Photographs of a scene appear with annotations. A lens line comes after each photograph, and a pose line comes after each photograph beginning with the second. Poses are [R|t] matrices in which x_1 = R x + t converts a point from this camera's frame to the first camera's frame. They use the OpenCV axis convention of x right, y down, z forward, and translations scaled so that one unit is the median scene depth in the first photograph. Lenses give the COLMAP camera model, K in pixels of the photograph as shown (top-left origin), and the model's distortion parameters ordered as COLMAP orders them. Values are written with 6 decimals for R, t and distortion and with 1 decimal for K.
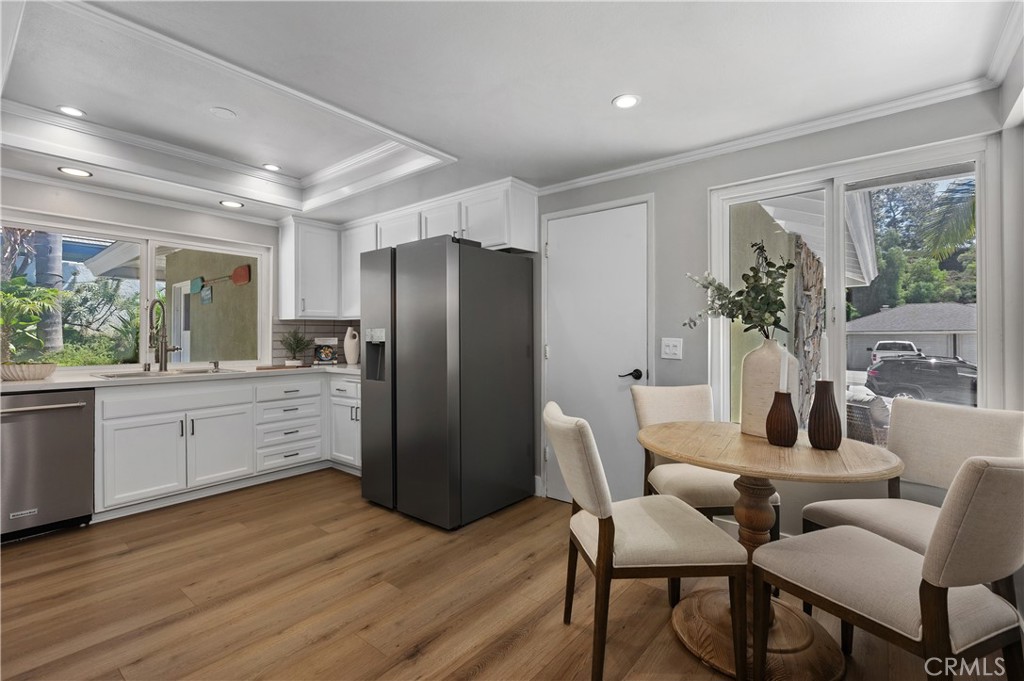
lens RADIAL K [[460.3, 0, 514.1], [0, 460.3, 332.7], [0, 0, 1]] dist [0.002317, -0.001028]
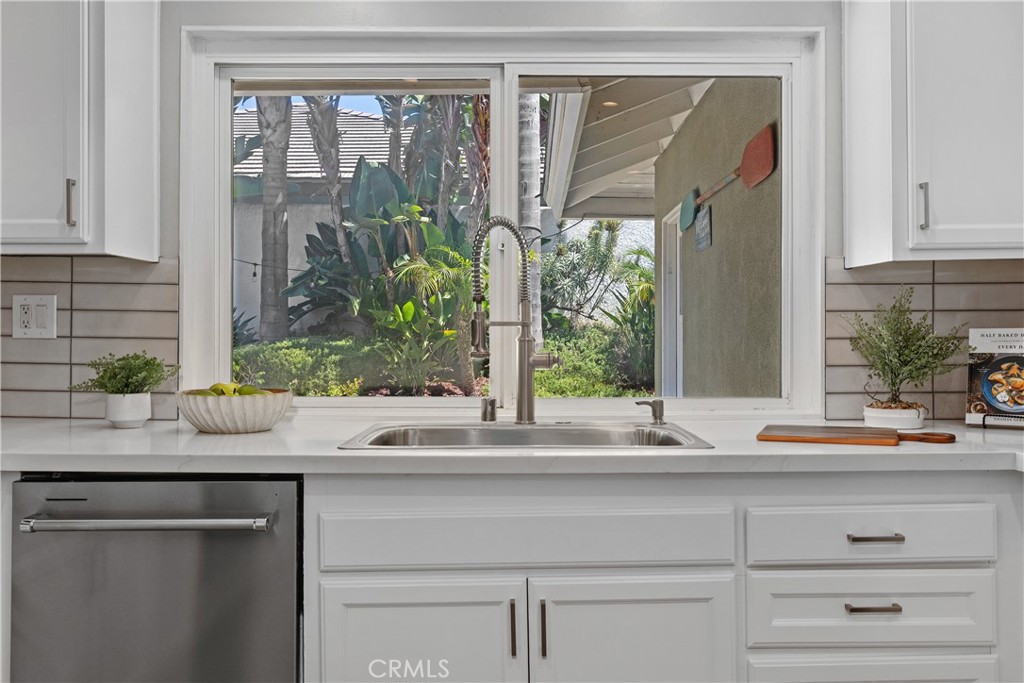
lens RADIAL K [[861.1, 0, 514.7], [0, 861.1, 328.4], [0, 0, 1]] dist [-0.001511, -0.006873]
pose [[0.626791, -0.002185, -0.779184, -0.261890], [0.009044, 0.999949, 0.004471, 0.008134], [0.779135, -0.009849, 0.626779, 0.603302]]
